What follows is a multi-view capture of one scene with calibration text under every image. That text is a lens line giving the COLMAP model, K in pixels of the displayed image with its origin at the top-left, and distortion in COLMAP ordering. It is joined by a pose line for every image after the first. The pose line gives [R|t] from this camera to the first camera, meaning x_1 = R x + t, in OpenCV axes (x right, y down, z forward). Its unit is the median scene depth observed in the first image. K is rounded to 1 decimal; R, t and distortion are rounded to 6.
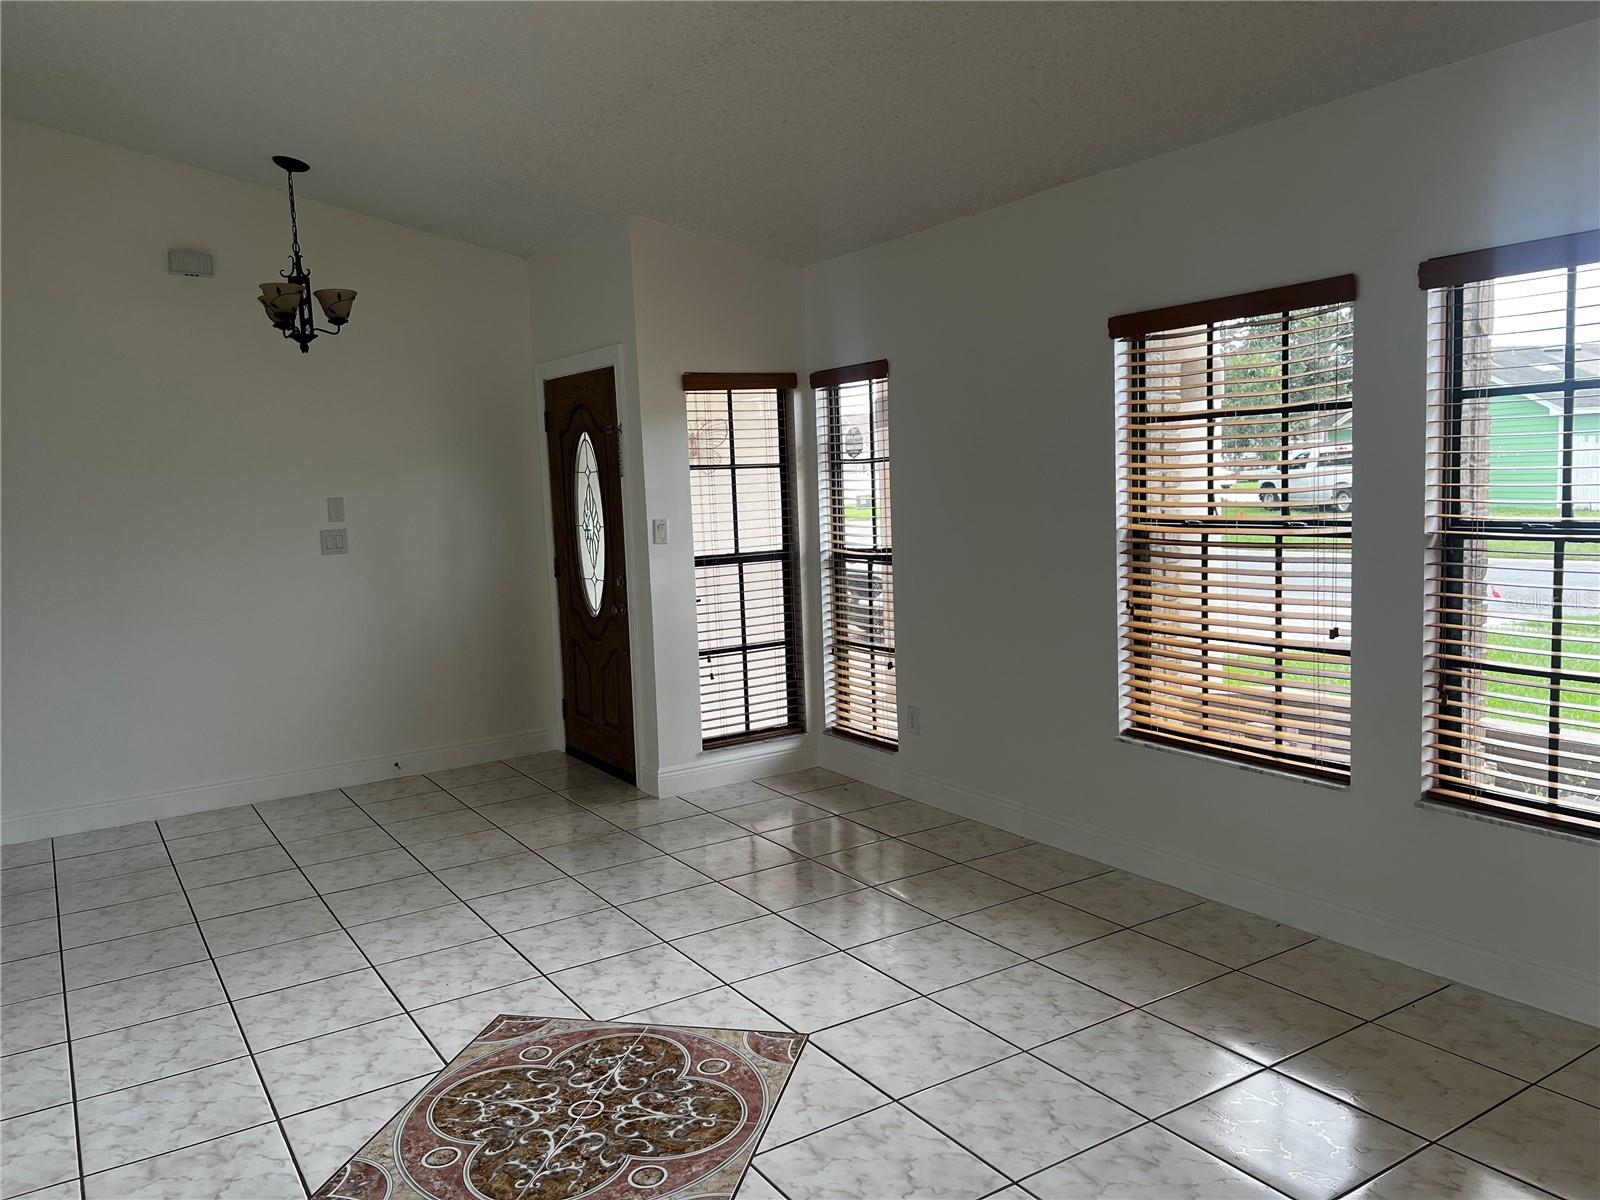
lens RADIAL K [[1214.7, 0, 795.9], [0, 1214.7, 591.8], [0, 0, 1]] dist [0.046275, -0.014014]
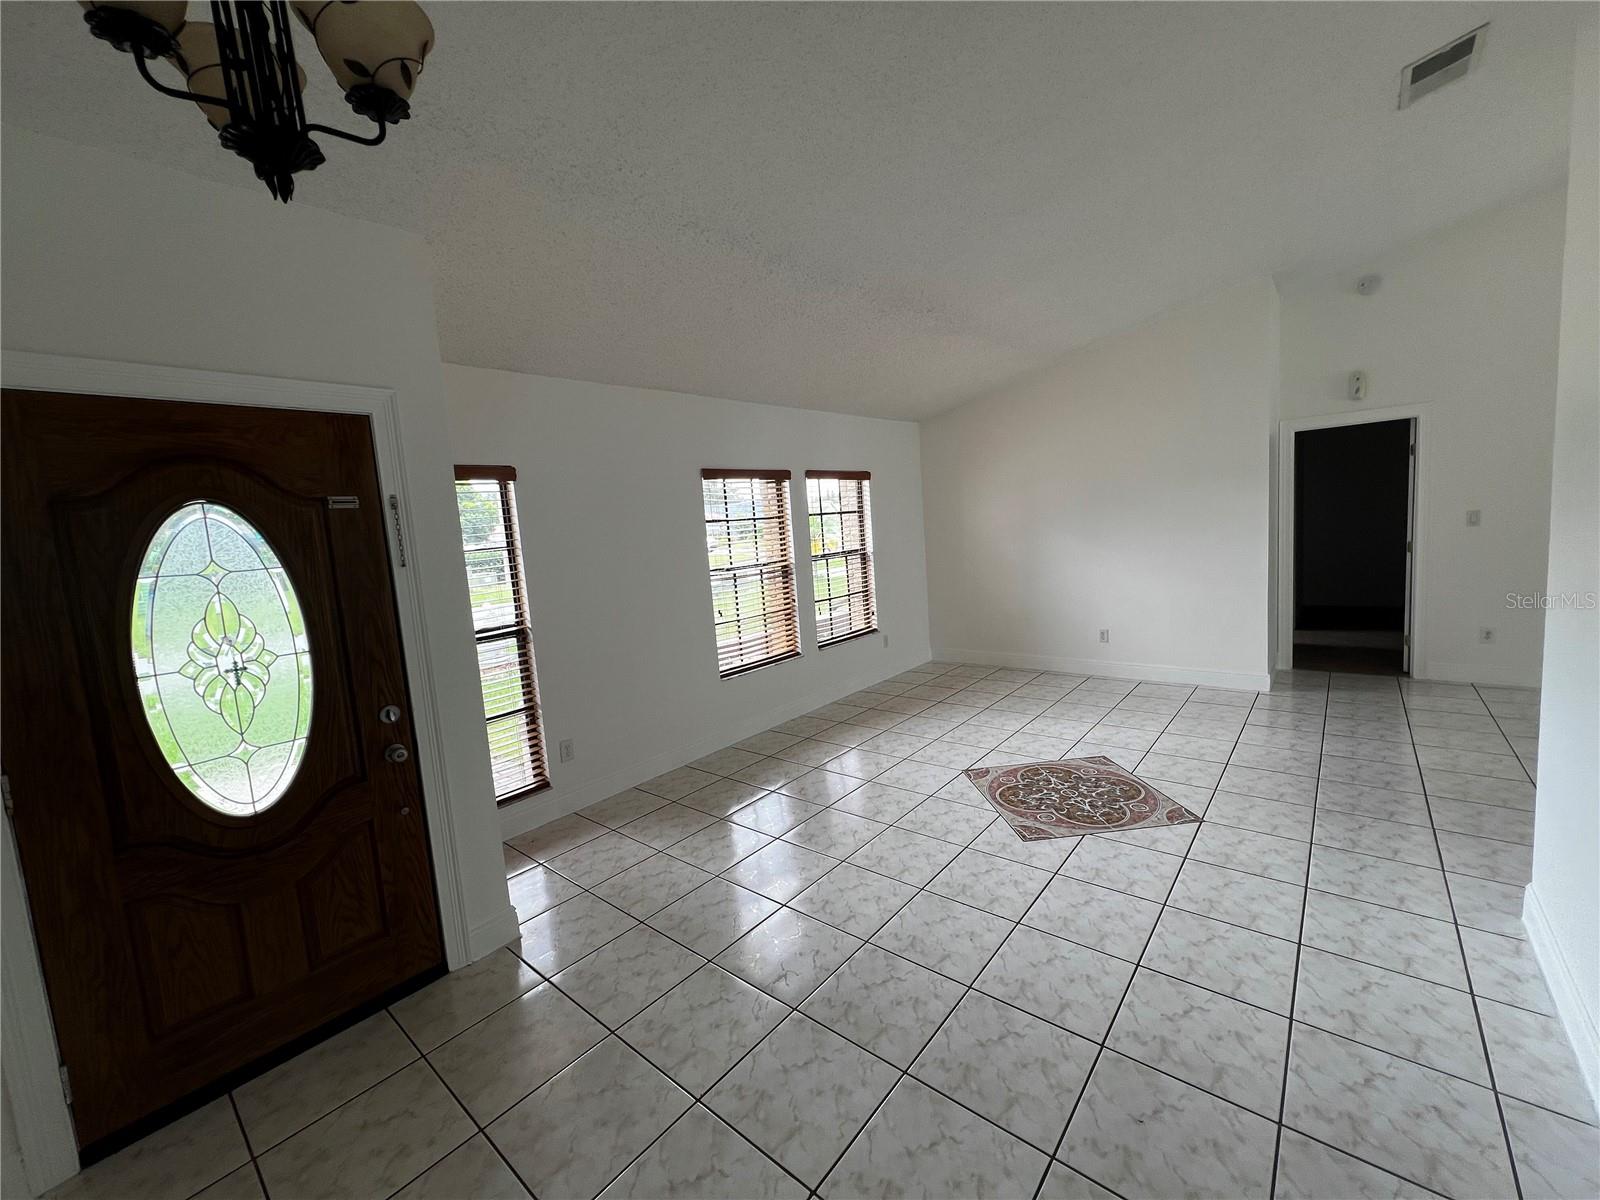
lens RADIAL K [[642.4, 0, 792.8], [0, 642.4, 609.3], [0, 0, 1]] dist [-0.000072, 0.000222]
pose [[-0.289722, -0.057428, 0.955386, -0.995117], [0.183626, 0.976320, 0.114371, -0.120799], [-0.939331, 0.208570, -0.272316, 1.516044]]
